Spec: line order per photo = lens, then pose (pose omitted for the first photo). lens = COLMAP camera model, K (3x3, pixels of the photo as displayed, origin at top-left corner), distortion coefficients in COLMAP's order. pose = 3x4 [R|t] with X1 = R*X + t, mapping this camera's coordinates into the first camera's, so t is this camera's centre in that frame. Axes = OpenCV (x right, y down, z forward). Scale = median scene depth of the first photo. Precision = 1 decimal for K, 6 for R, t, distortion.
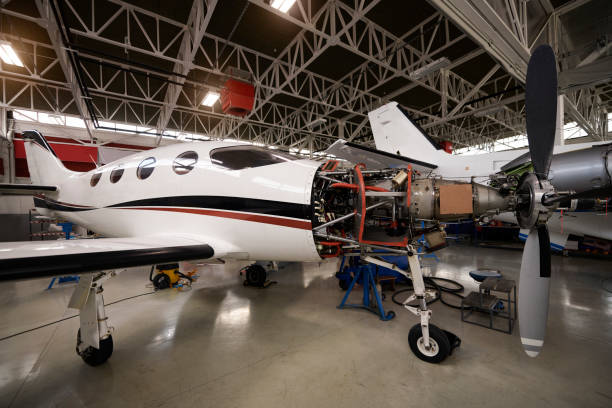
lens RADIAL K [[249.3, 0, 302.3], [0, 249.3, 210.9], [0, 0, 1]] dist [-0.001191, -0.000445]
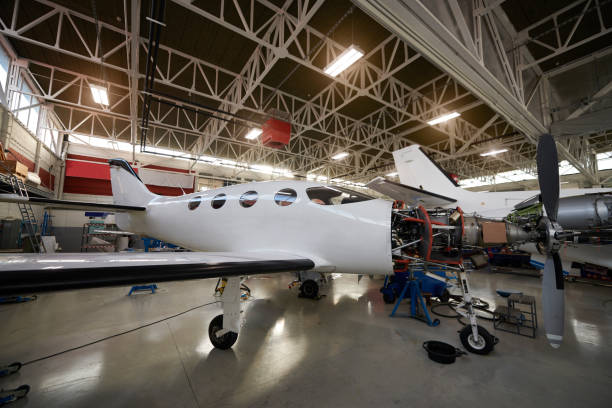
lens RADIAL K [[243.1, 0, 309.0], [0, 243.1, 204.8], [0, 0, 1]] dist [-0.001488, -0.000277]
pose [[0.999379, 0.035177, 0.002200, -0.106368], [-0.034706, 0.993035, -0.112594, -0.002487], [-0.006146, 0.112447, 0.993639, -0.094199]]
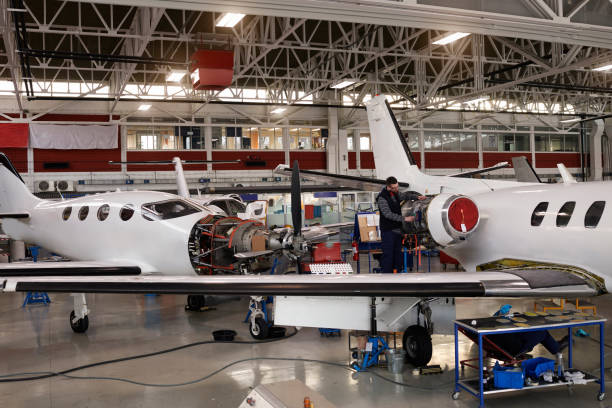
lens RADIAL K [[641.7, 0, 306.0], [0, 641.7, 204.0], [0, 0, 1]] dist [-0.076834, 0.052471]
pose [[0.973919, -0.001714, -0.226891, 0.450896], [0.001843, 0.999998, 0.000357, -0.075409], [0.226890, -0.000766, 0.973920, -0.775968]]
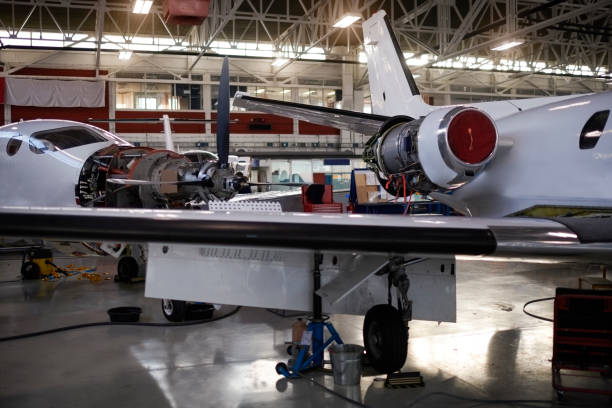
lens RADIAL K [[641.7, 0, 306.0], [0, 641.7, 204.0], [0, 0, 1]] dist [-0.076834, 0.052471]
pose [[0.960832, 0.018154, -0.276538, 0.481833], [-0.011371, 0.999594, 0.026112, -0.005580], [0.276900, -0.021945, 0.960648, -0.417640]]
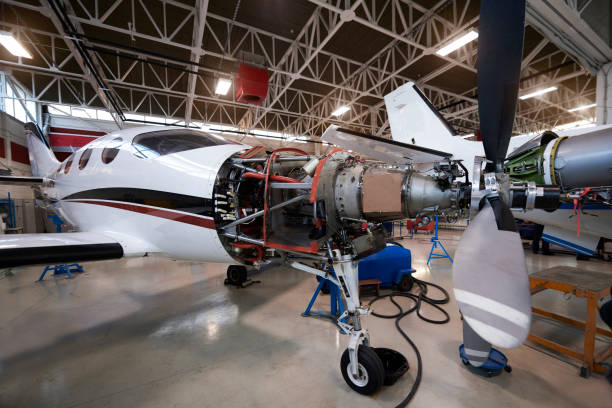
lens RADIAL K [[254.2, 0, 324.8], [0, 254.2, 214.8], [0, 0, 1]] dist [-0.001943, -0.000228]
pose [[0.996408, 0.011450, -0.083903, 0.114159], [-0.008001, 0.999113, 0.041331, -0.002333], [0.084302, -0.040511, 0.995616, 0.046358]]
